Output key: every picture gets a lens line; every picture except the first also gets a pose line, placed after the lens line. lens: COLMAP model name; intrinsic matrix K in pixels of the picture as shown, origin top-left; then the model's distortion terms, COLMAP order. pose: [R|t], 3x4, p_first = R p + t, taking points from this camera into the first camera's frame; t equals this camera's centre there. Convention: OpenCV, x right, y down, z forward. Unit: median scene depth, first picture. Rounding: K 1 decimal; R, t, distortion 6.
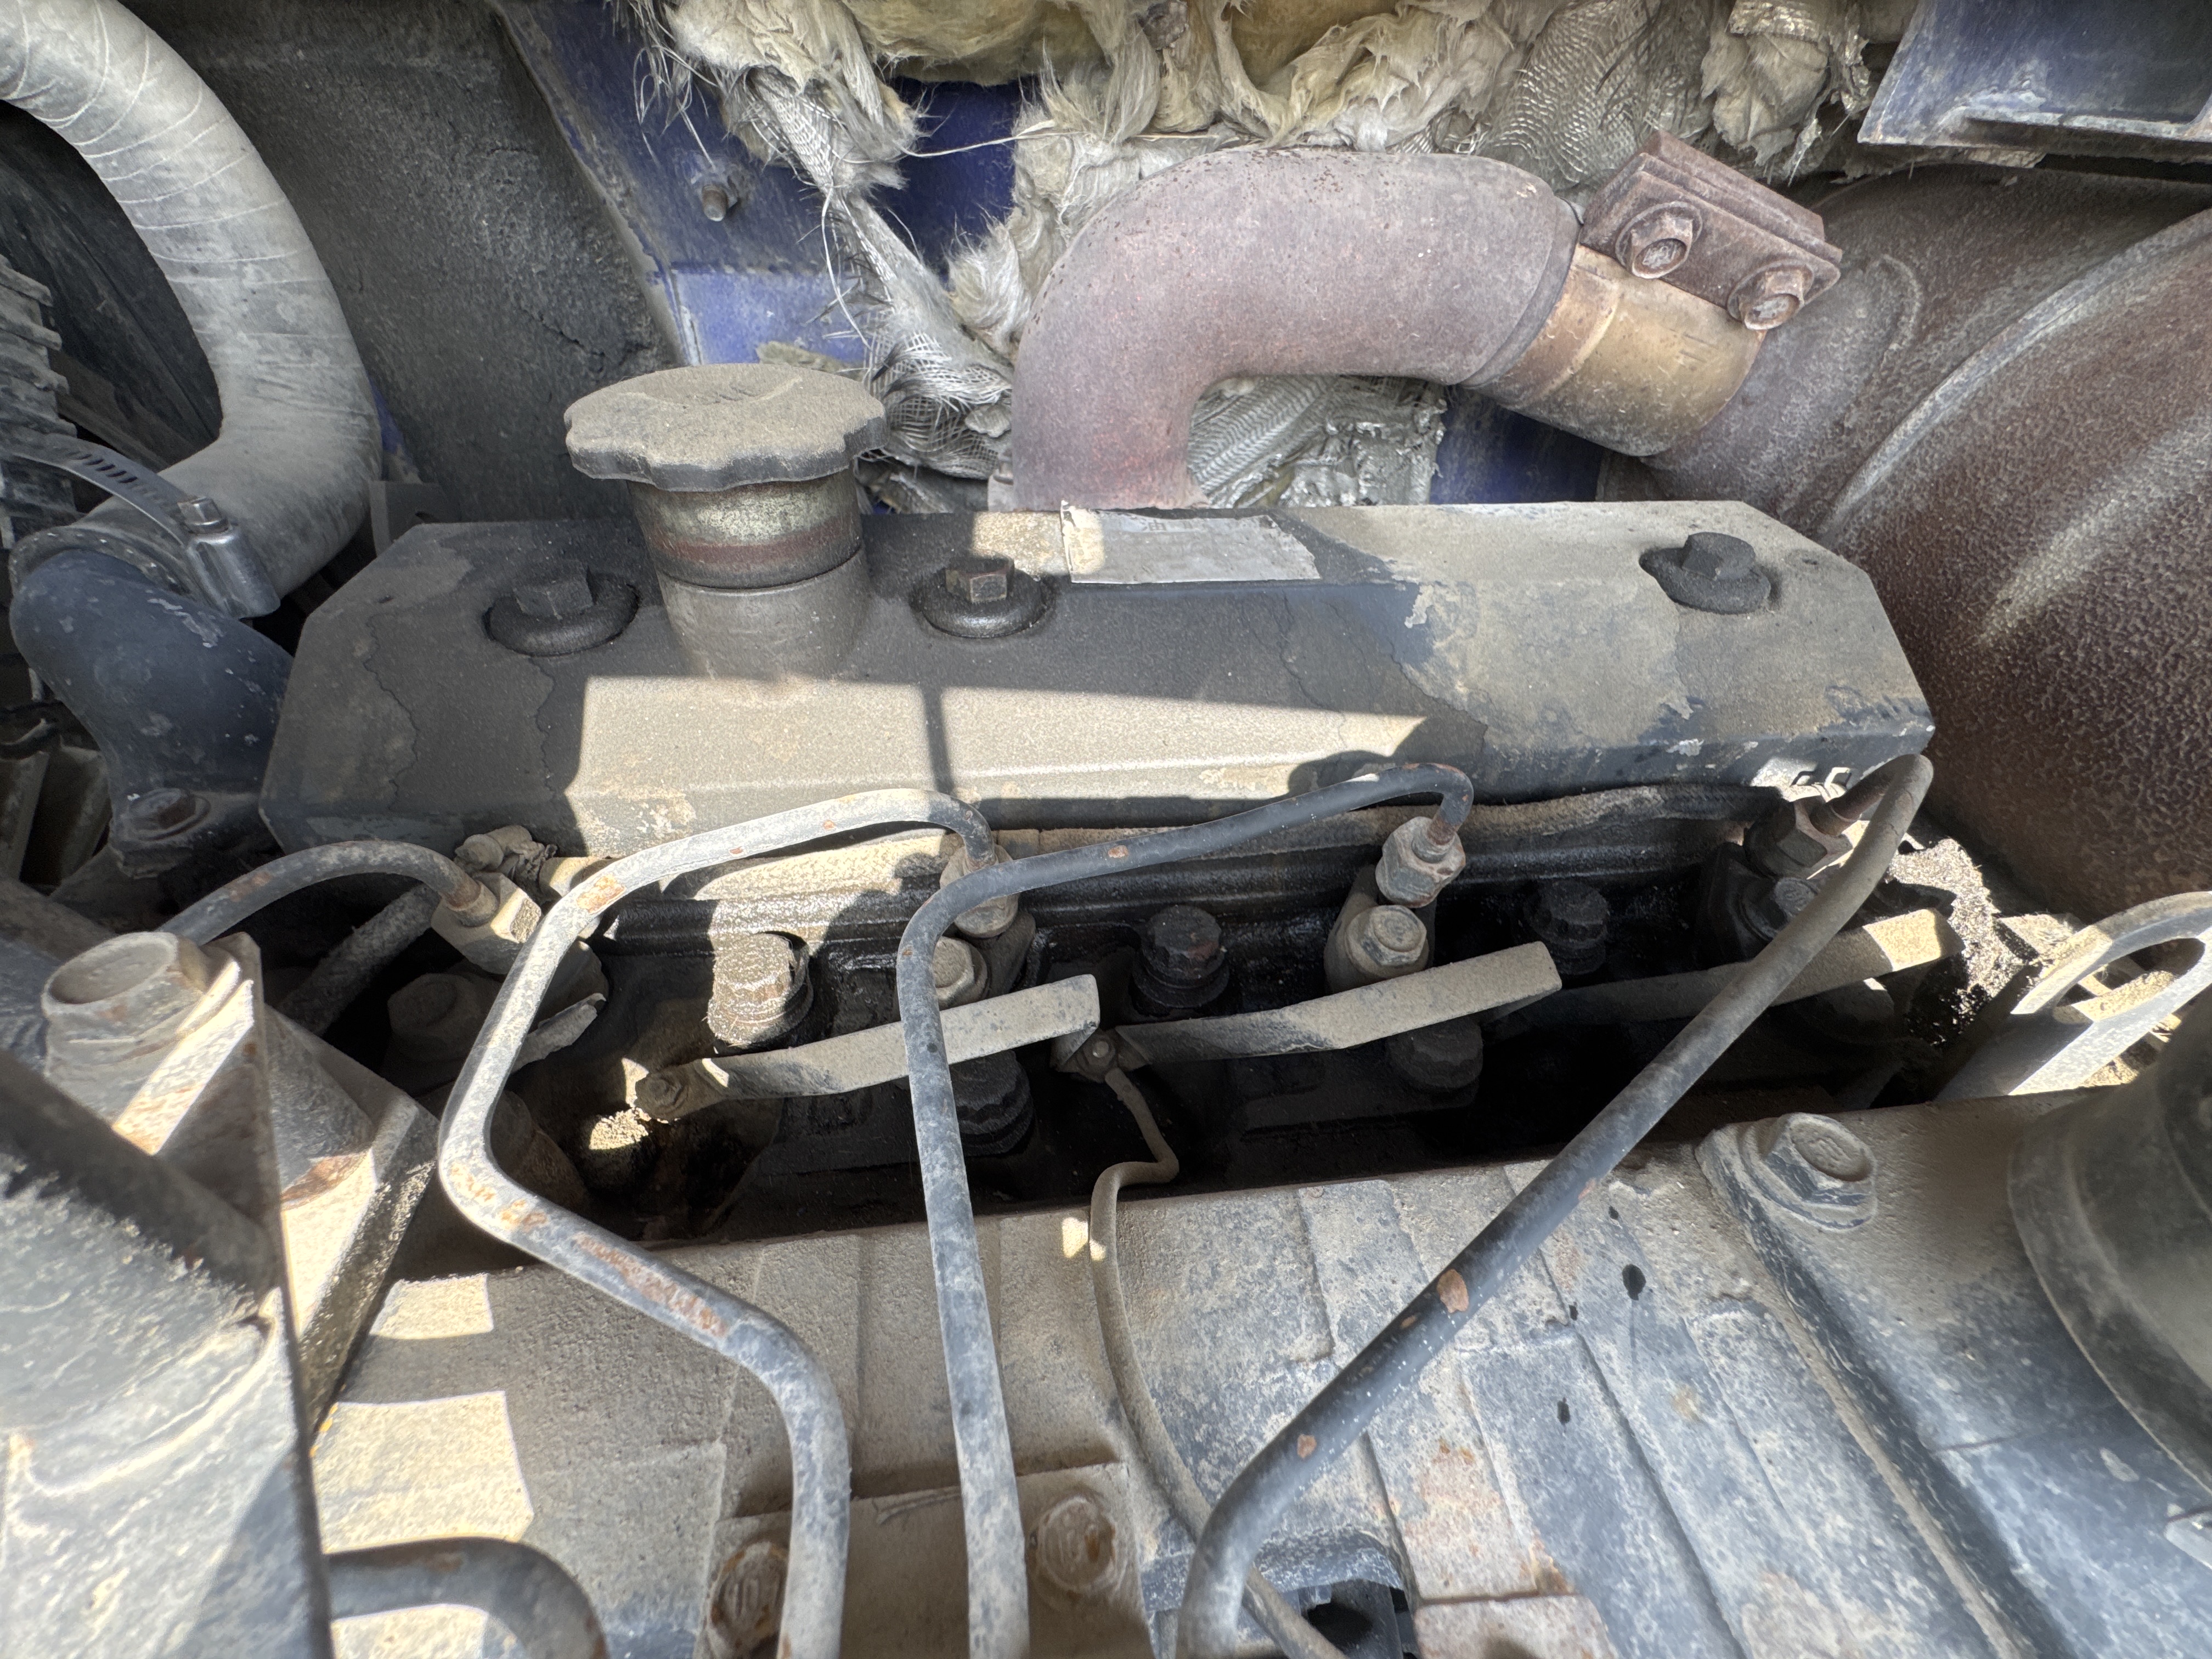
lens RADIAL K [[871.2, 0, 1094.4], [0, 871.2, 821.4], [0, 0, 1]] dist [-0.002515, -0.000322]
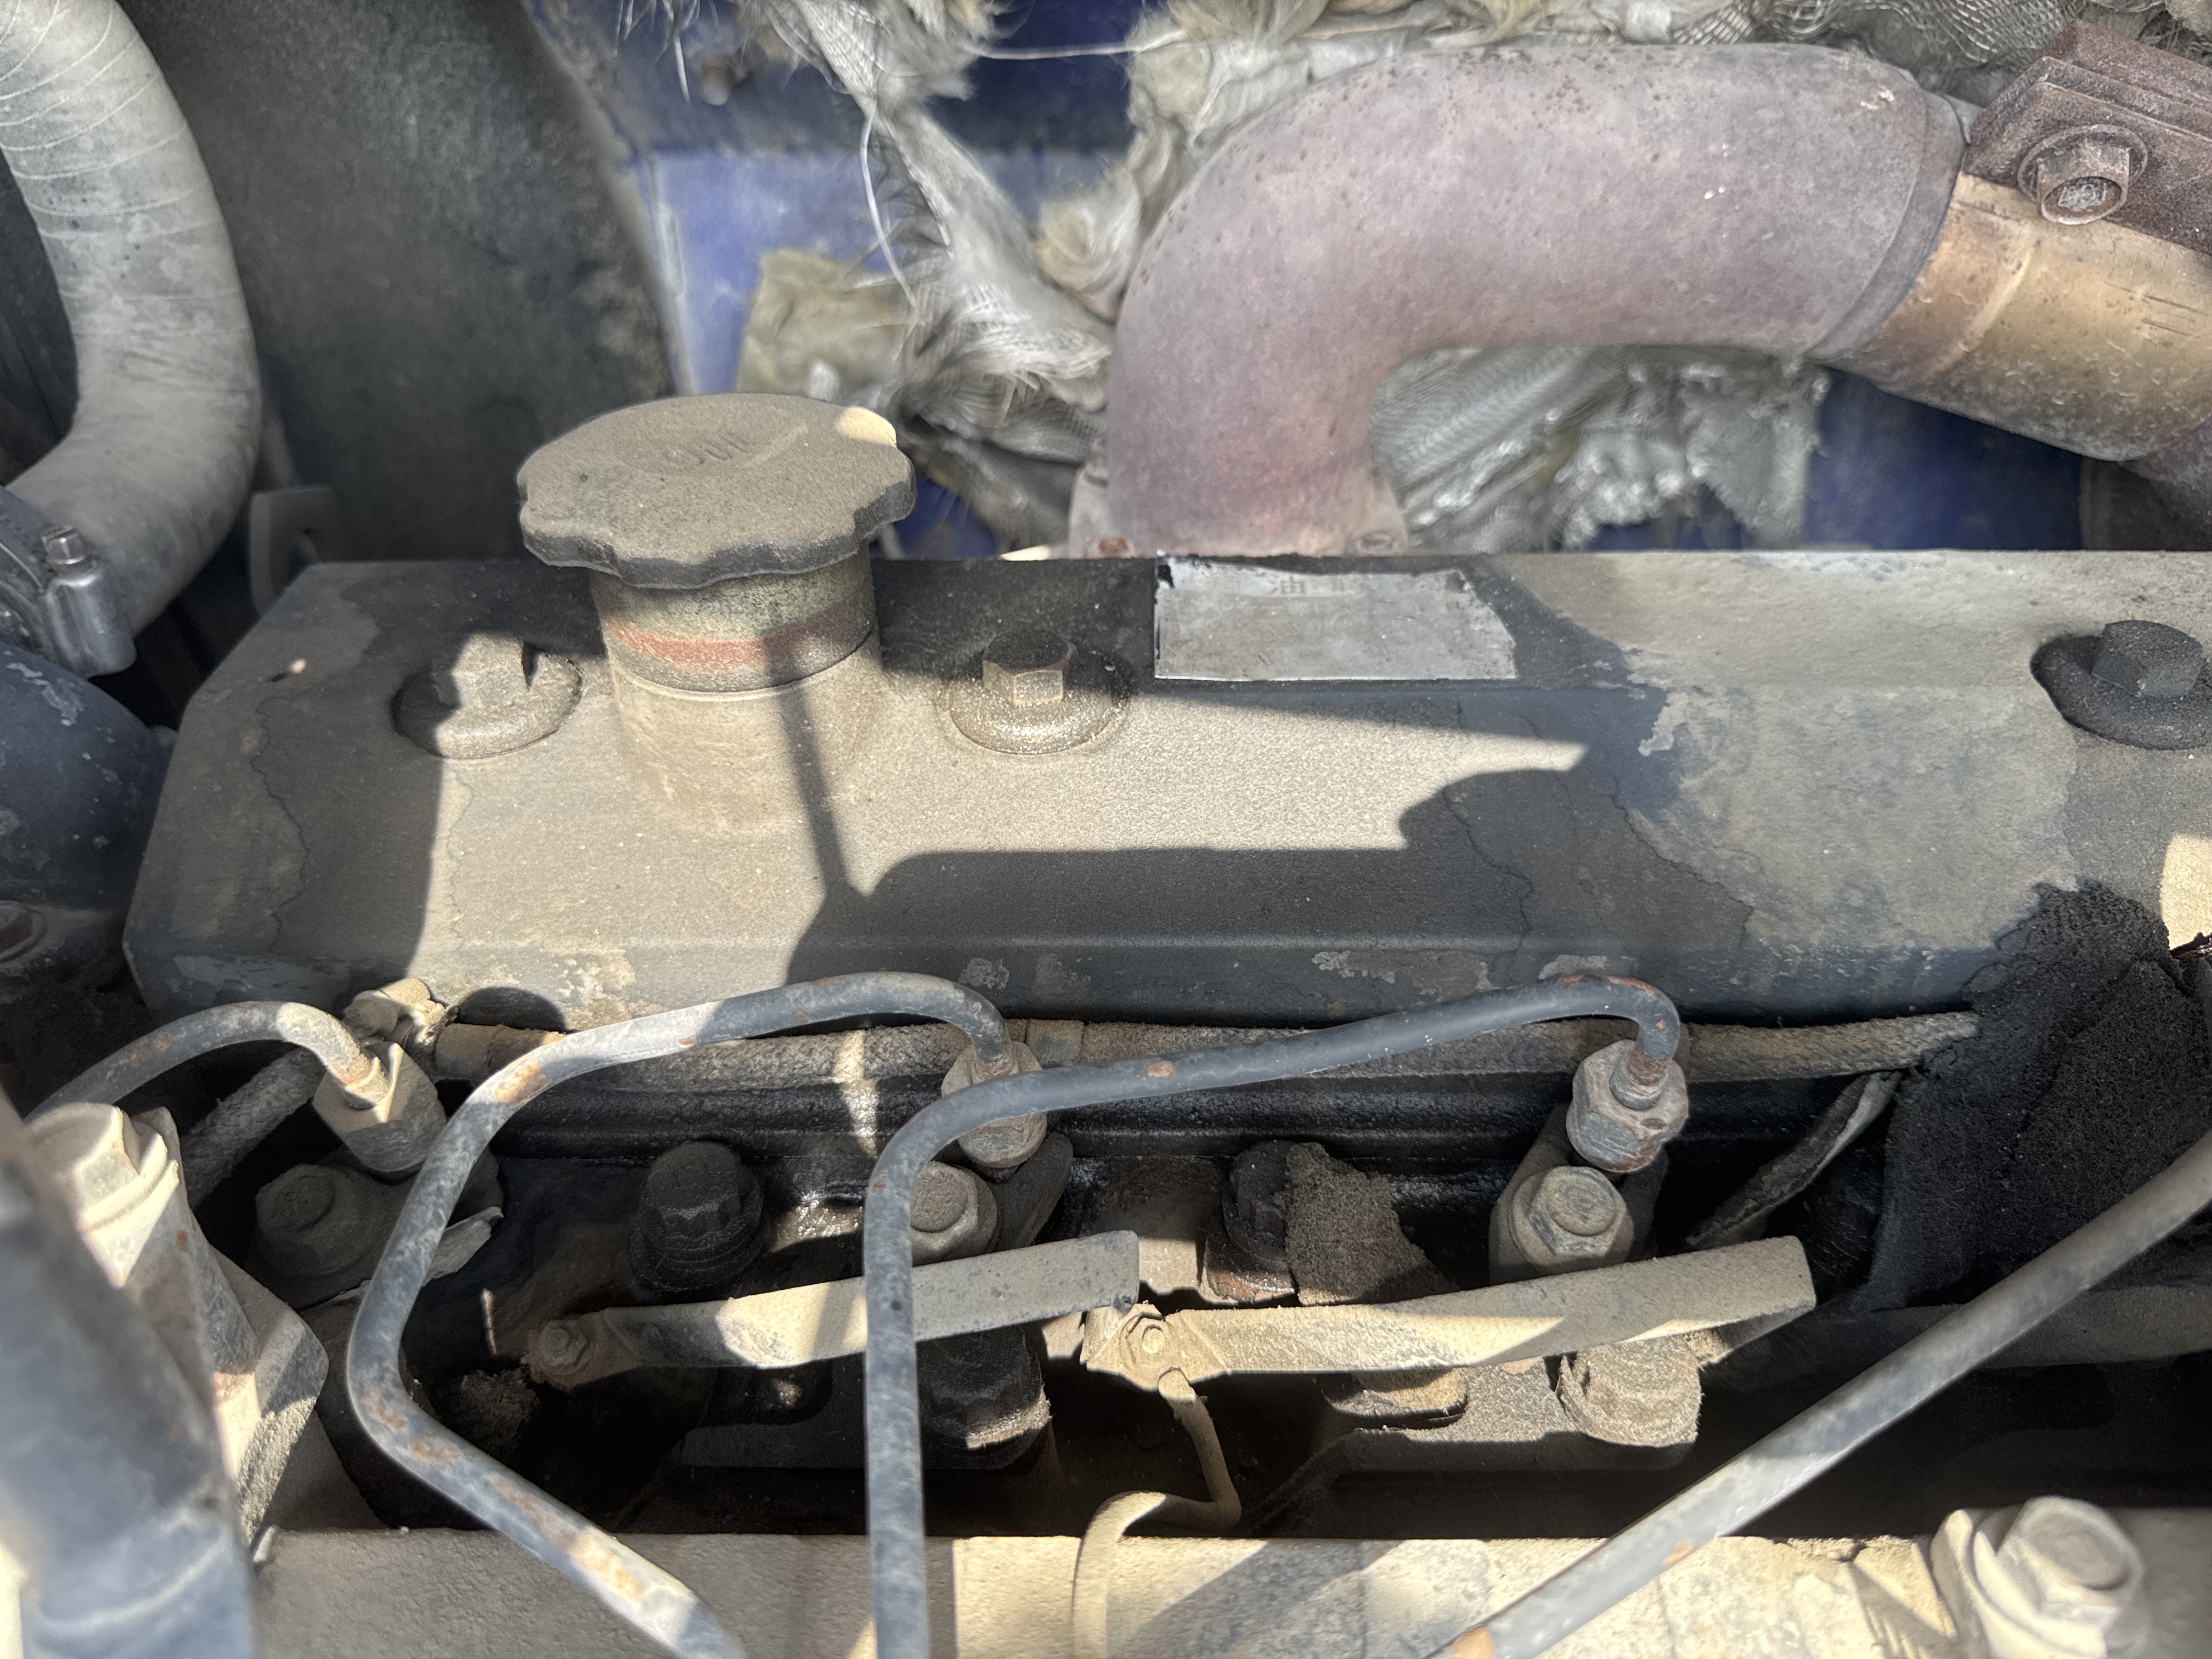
lens RADIAL K [[1580.1, 0, 1087.7], [0, 1580.1, 821.5], [0, 0, 1]] dist [-0.005696, -0.020132]
pose [[0.989649, 0.044367, -0.136478, 0.096254], [-0.055243, 0.995503, -0.076956, -0.049835], [0.132450, 0.083699, 0.987649, -0.266029]]
